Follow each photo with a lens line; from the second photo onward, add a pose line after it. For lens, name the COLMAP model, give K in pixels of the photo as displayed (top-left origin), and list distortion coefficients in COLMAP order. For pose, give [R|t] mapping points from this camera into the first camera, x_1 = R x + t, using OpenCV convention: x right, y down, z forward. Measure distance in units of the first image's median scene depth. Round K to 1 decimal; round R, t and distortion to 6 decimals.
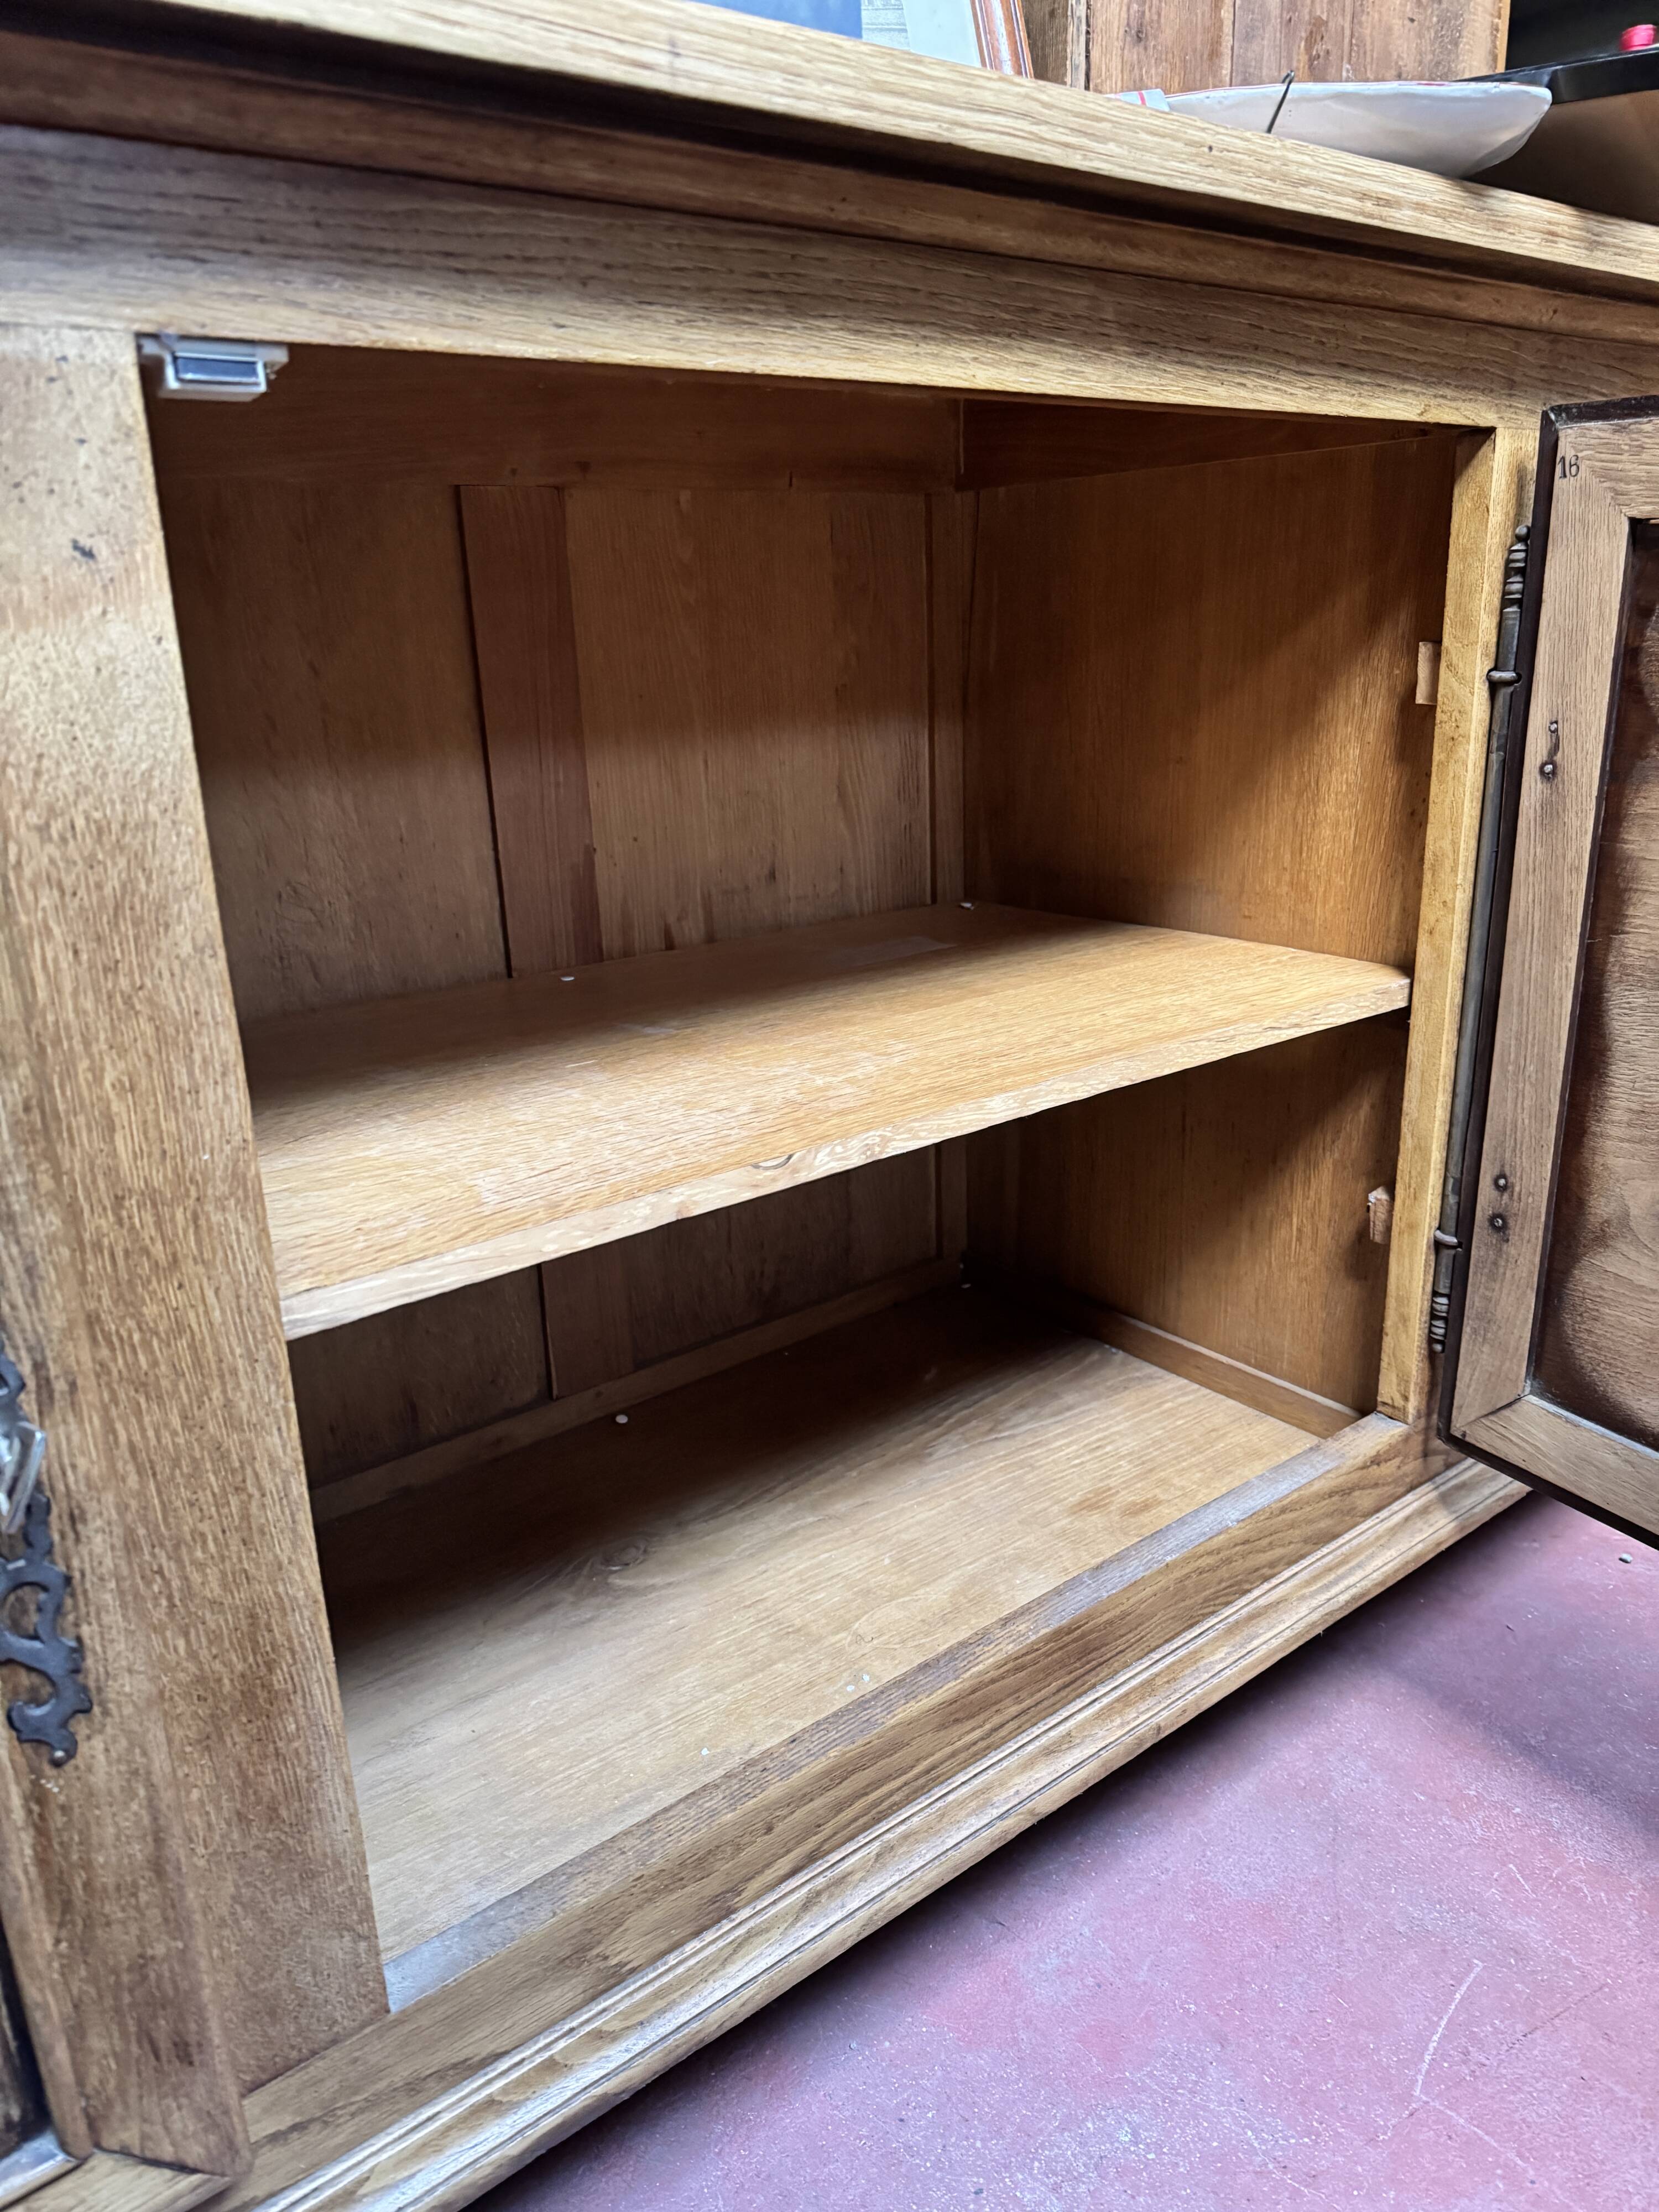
lens RADIAL K [[1569.1, 0, 823.9], [0, 1569.1, 1112.0], [0, 0, 1]] dist [0.017481, -0.023766]
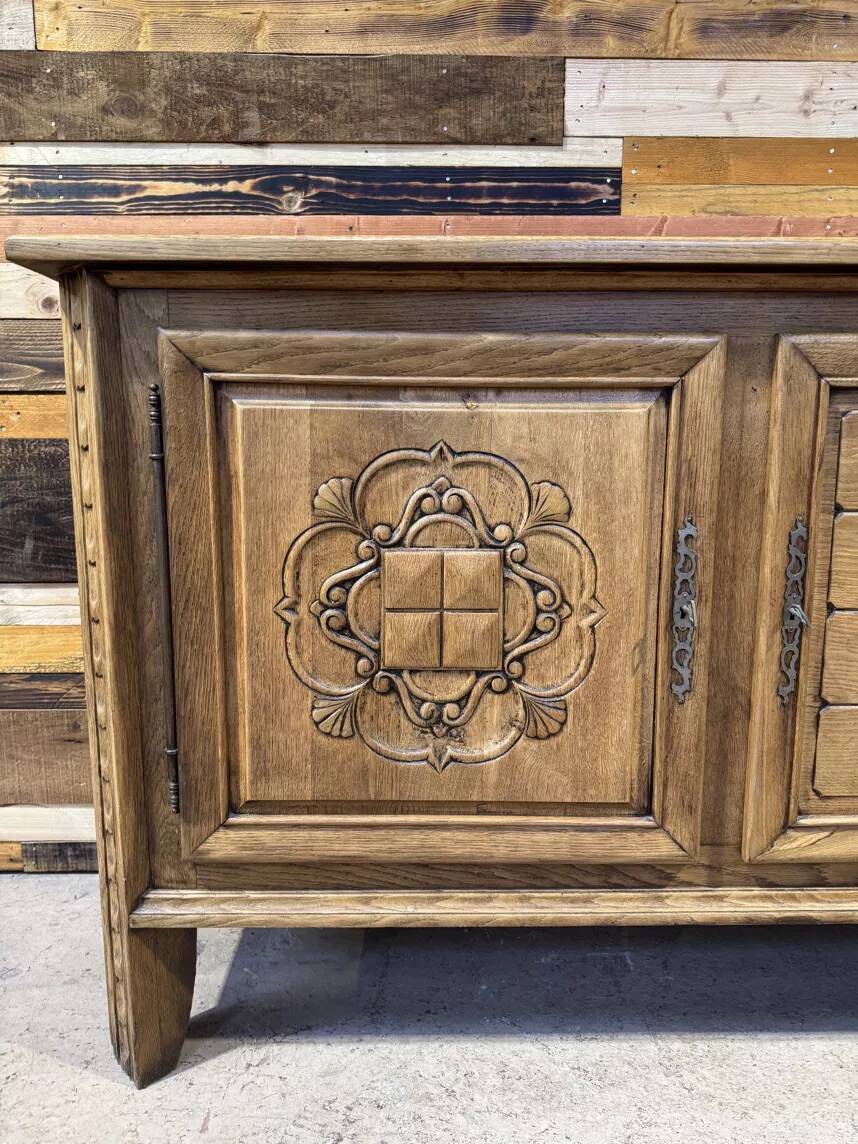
lens RADIAL K [[801.6, 0, 432.2], [0, 801.6, 575.4], [0, 0, 1]] dist [0.097059, -0.155194]
pose [[0.798218, 0.129478, -0.588289, 0.132132], [-0.212335, 0.974418, -0.073643, 0.381614], [0.563704, 0.183697, 0.805291, -0.919263]]
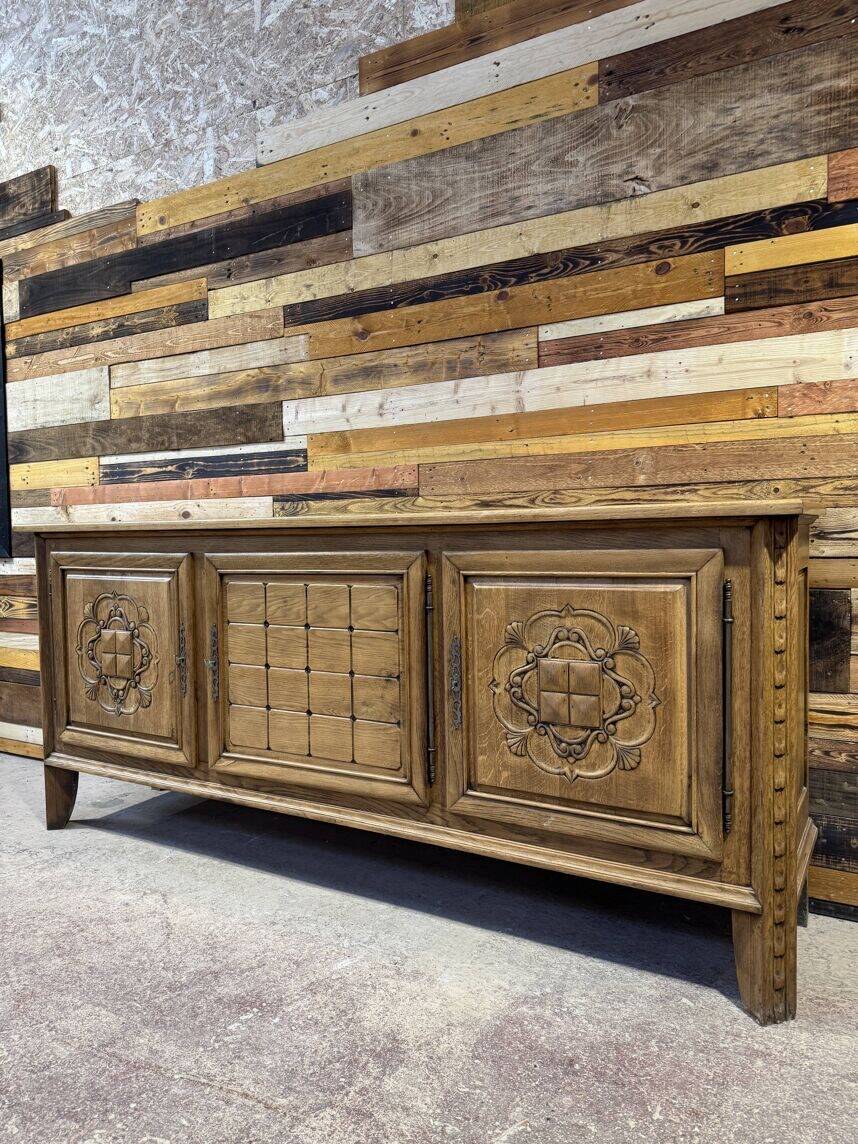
lens RADIAL K [[791.6, 0, 427.4], [0, 791.6, 576.8], [0, 0, 1]] dist [0.172615, -0.341775]
pose [[0.373261, 0.079623, -0.924303, 4.305393], [-0.280597, 0.959335, -0.030673, -0.516124], [0.884275, 0.270806, 0.380424, 0.281182]]
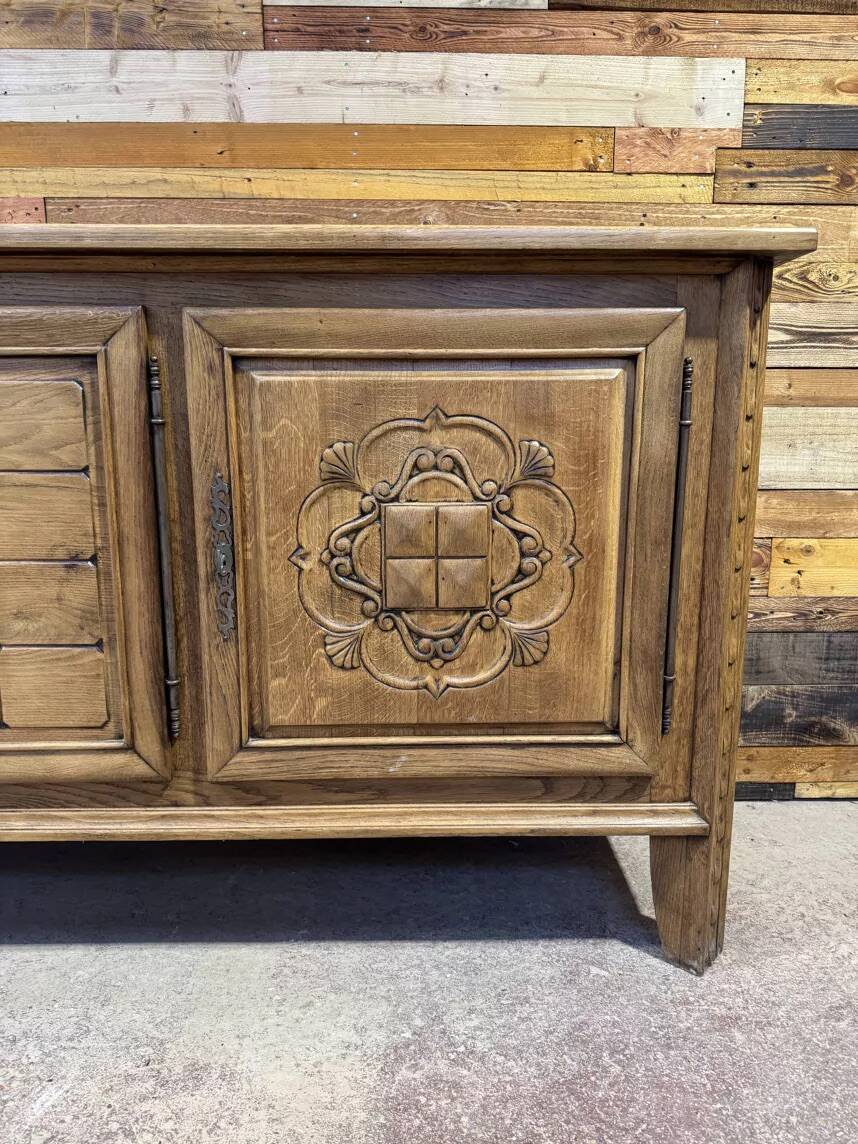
lens RADIAL K [[801.6, 0, 432.2], [0, 801.6, 575.4], [0, 0, 1]] dist [0.097059, -0.155194]
pose [[0.802121, 0.145362, -0.579199, 2.592320], [-0.210104, 0.976602, -0.045870, -0.164278], [0.558979, 0.158485, 0.813895, 0.562419]]
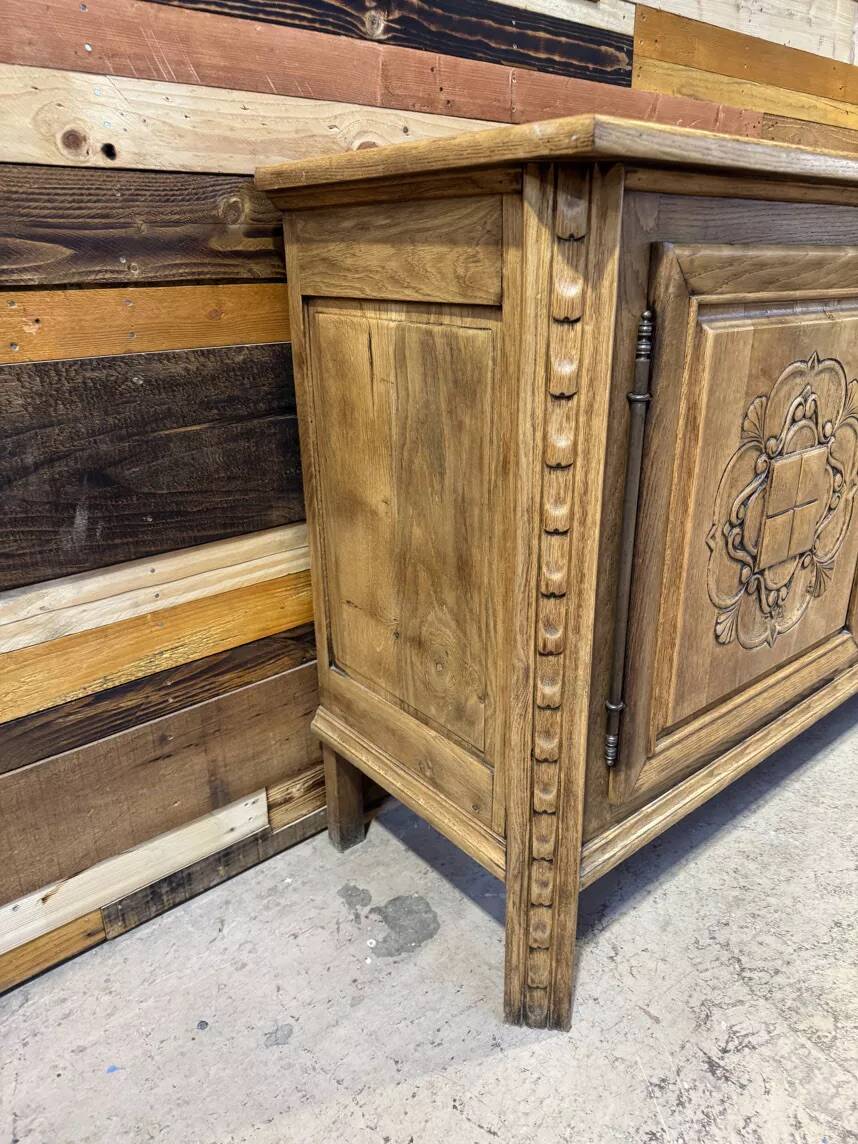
lens RADIAL K [[816.8, 0, 436.0], [0, 816.8, 569.5], [0, 0, 1]] dist [-0.002813, -0.006599]
pose [[0.998785, 0.008127, 0.048611, -1.943252], [-0.010717, 0.998524, 0.053249, 0.375275], [-0.048107, -0.053706, 0.997397, -1.435604]]
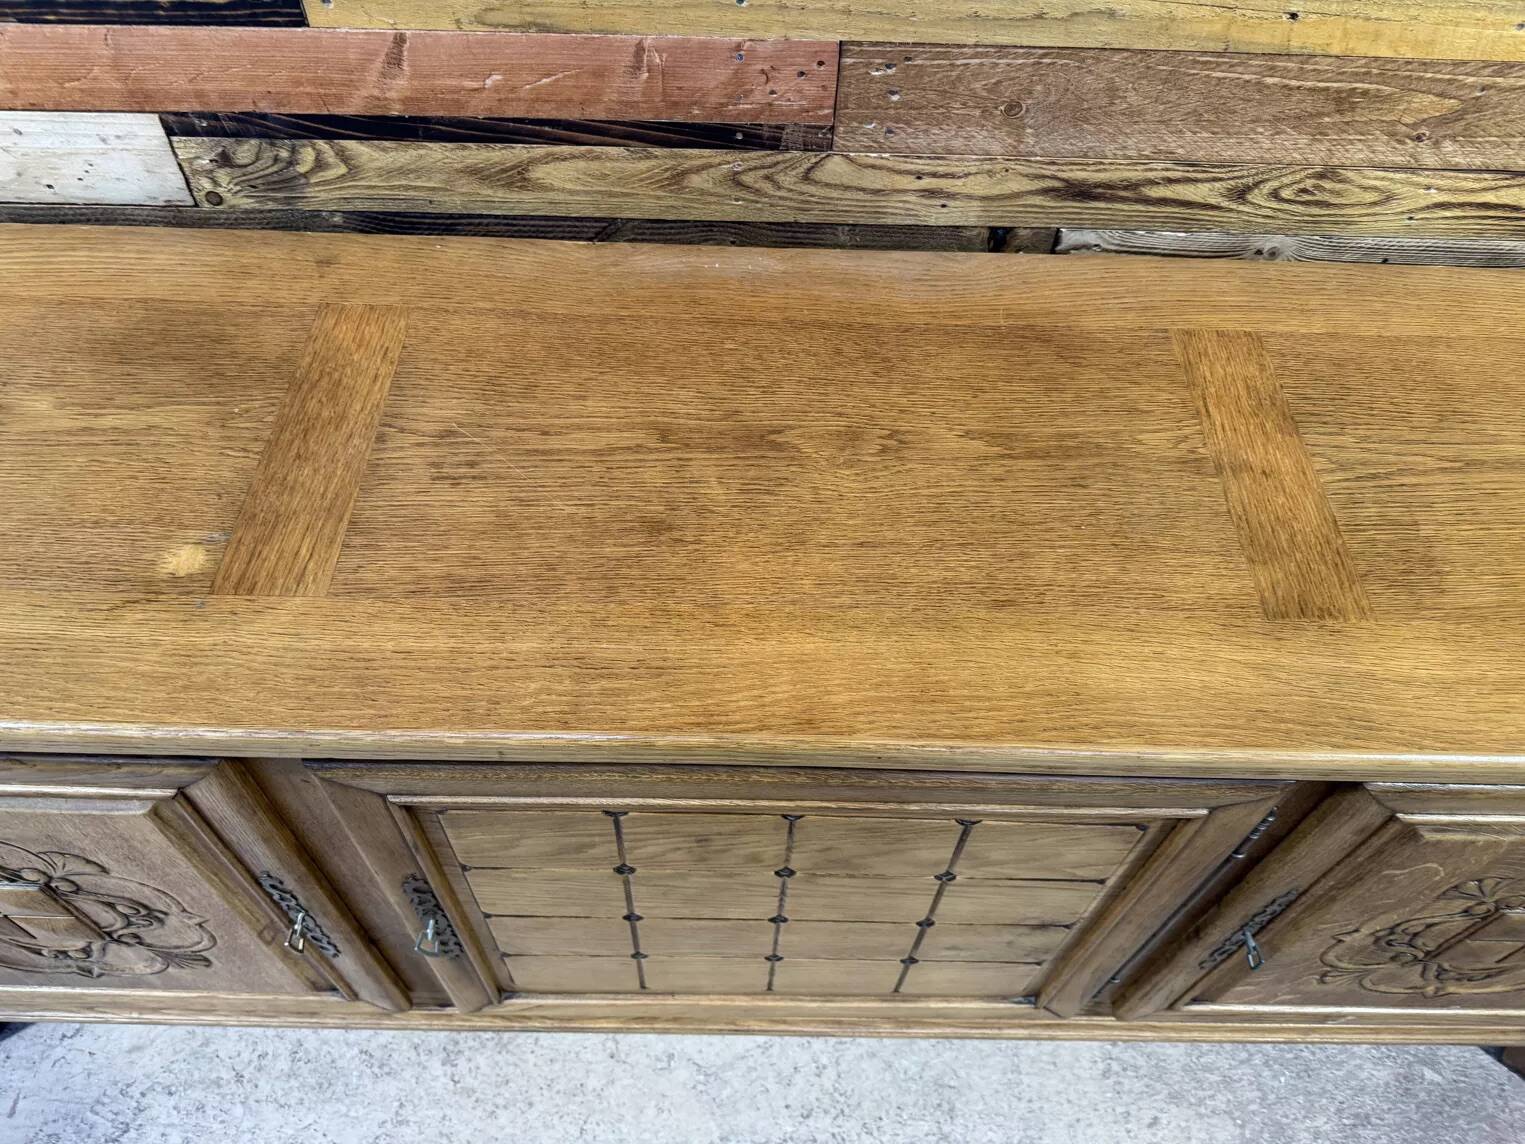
lens RADIAL K [[1088.8, 0, 752.8], [0, 1088.8, 570.9], [0, 0, 1]] dist [-0.002813, -0.006599]
pose [[0.782960, 0.526551, -0.331237, 0.510364], [-0.242848, 0.748944, 0.616528, -1.767211], [0.572712, -0.402277, 0.714265, 0.212371]]
